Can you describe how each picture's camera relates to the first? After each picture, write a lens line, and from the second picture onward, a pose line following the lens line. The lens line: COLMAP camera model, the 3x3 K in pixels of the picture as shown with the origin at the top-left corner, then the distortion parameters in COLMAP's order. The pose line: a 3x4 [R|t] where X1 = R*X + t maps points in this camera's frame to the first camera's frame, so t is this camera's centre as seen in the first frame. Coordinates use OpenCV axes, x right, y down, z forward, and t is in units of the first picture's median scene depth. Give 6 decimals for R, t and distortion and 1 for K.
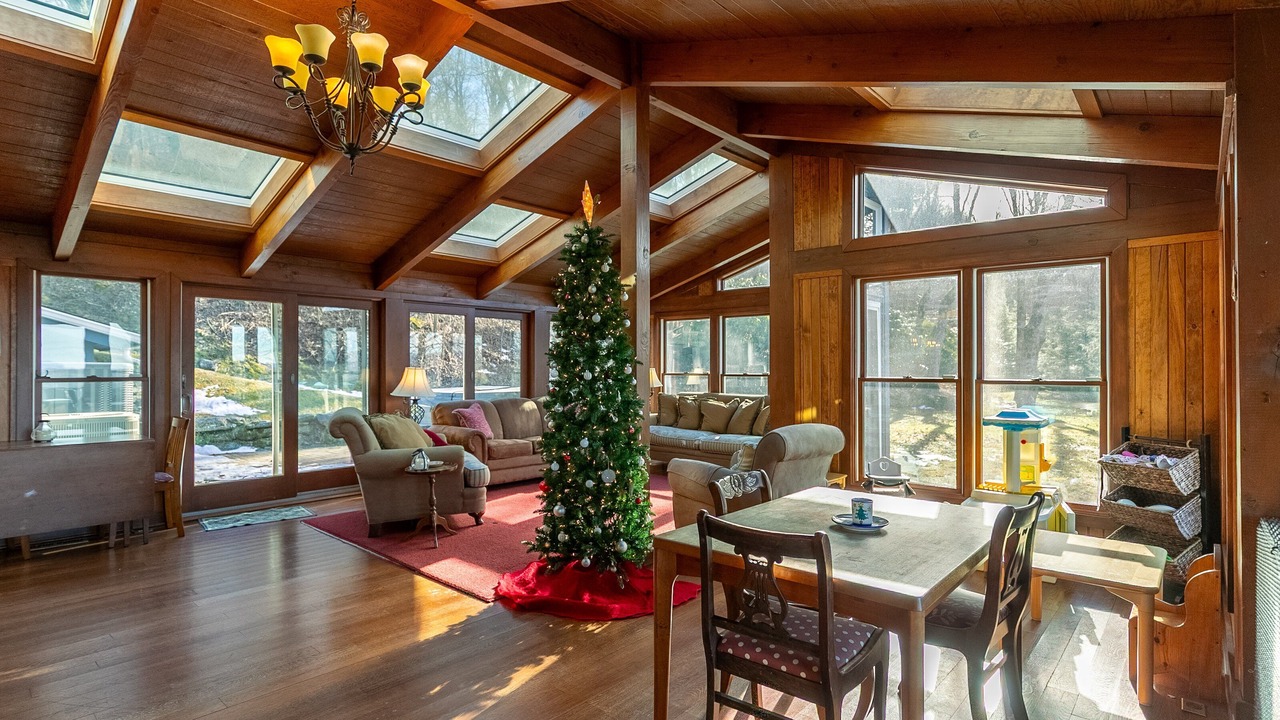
lens RADIAL K [[624.3, 0, 647.2], [0, 624.3, 363.2], [0, 0, 1]] dist [0.000177, -0.000038]
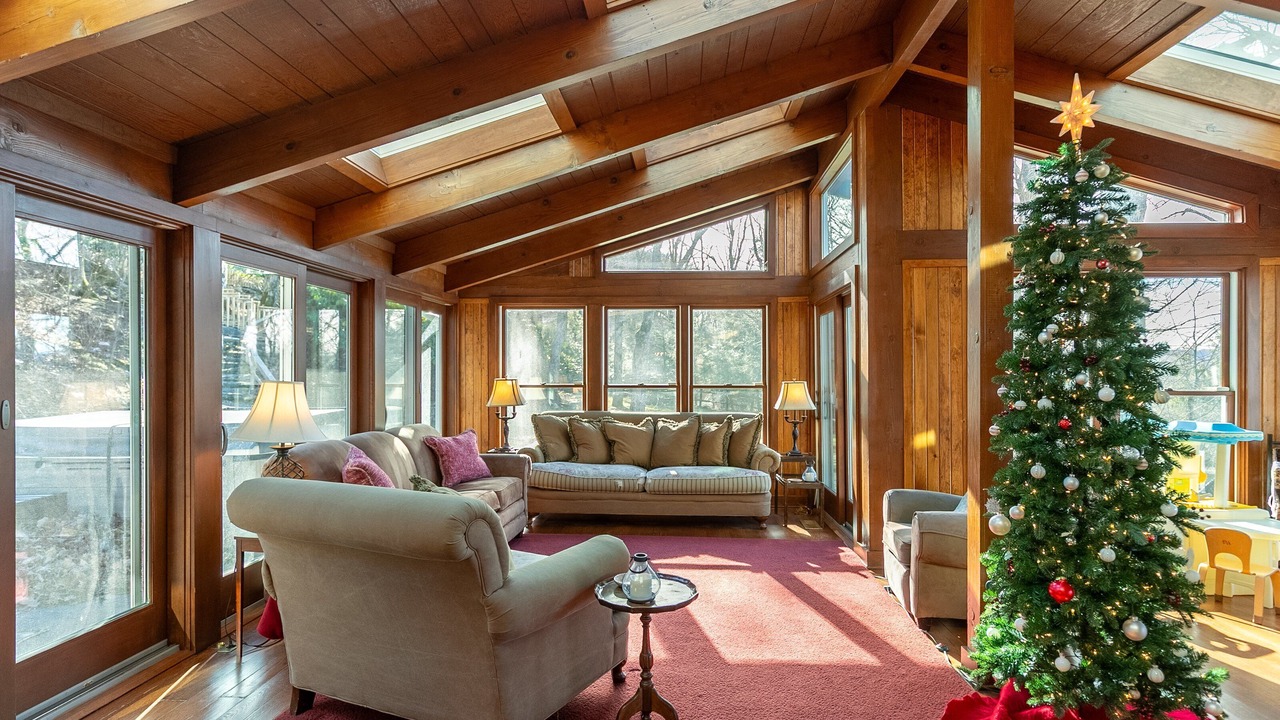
lens RADIAL K [[719.6, 0, 640.0], [0, 719.6, 360.0], [0, 0, 1]] dist [0.014214, -0.000115]
pose [[0.795941, 0.011493, 0.605265, -0.410152], [-0.004970, 0.999910, -0.012452, -0.001910], [-0.605354, 0.006903, 0.795927, 0.336943]]
